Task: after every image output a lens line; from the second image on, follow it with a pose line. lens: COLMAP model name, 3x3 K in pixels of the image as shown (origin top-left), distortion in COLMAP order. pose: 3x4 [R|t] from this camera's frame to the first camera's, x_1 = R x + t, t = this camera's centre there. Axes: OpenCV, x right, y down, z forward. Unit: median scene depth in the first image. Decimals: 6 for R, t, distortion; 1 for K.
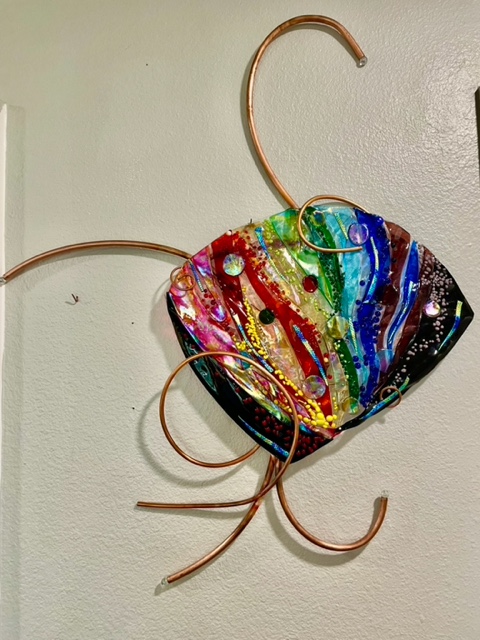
lens RADIAL K [[486.5, 0, 238.6], [0, 486.5, 320.7], [0, 0, 1]] dist [0.047800, -0.038263]
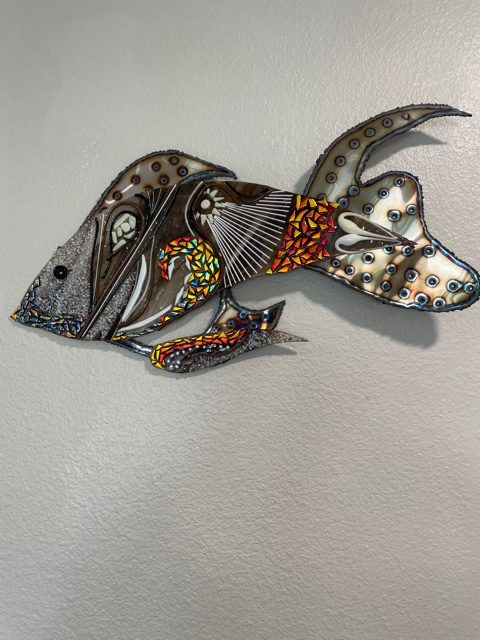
lens RADIAL K [[486.5, 0, 240.6], [0, 486.5, 319.1], [0, 0, 1]] dist [0.047800, -0.038263]
pose [[0.997274, 0.057958, 0.045671, 0.011052], [-0.054240, 0.995412, -0.078825, 0.004014], [-0.050030, 0.076133, 0.995842, 0.200408]]
